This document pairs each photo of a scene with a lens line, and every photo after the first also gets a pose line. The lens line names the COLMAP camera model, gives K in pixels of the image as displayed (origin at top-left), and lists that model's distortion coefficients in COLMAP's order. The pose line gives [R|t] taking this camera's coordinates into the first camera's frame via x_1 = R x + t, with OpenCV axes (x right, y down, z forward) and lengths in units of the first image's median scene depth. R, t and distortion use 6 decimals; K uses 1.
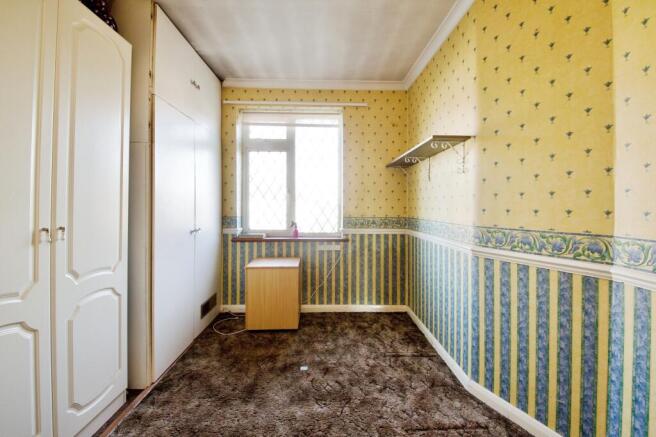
lens RADIAL K [[259.3, 0, 329.9], [0, 259.3, 205.8], [0, 0, 1]] dist [0.021202, -0.021737]
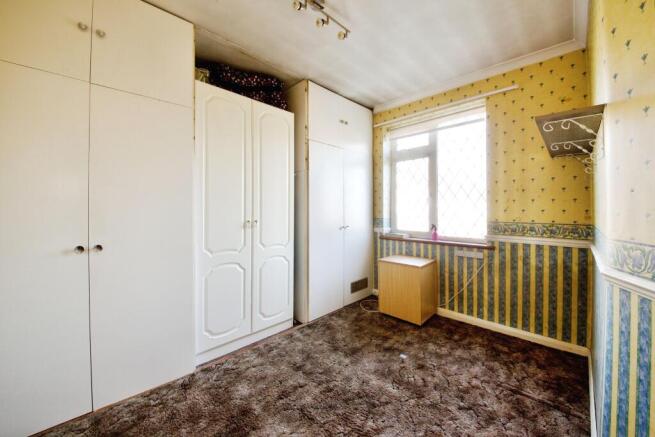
lens RADIAL K [[245.6, 0, 329.9], [0, 245.6, 207.6], [0, 0, 1]] dist [-0.000140, -0.010187]
pose [[0.690471, -0.009555, -0.723297, 0.298323], [0.004714, 0.999951, -0.008710, 0.000664], [0.723345, 0.002605, 0.690482, 0.037802]]
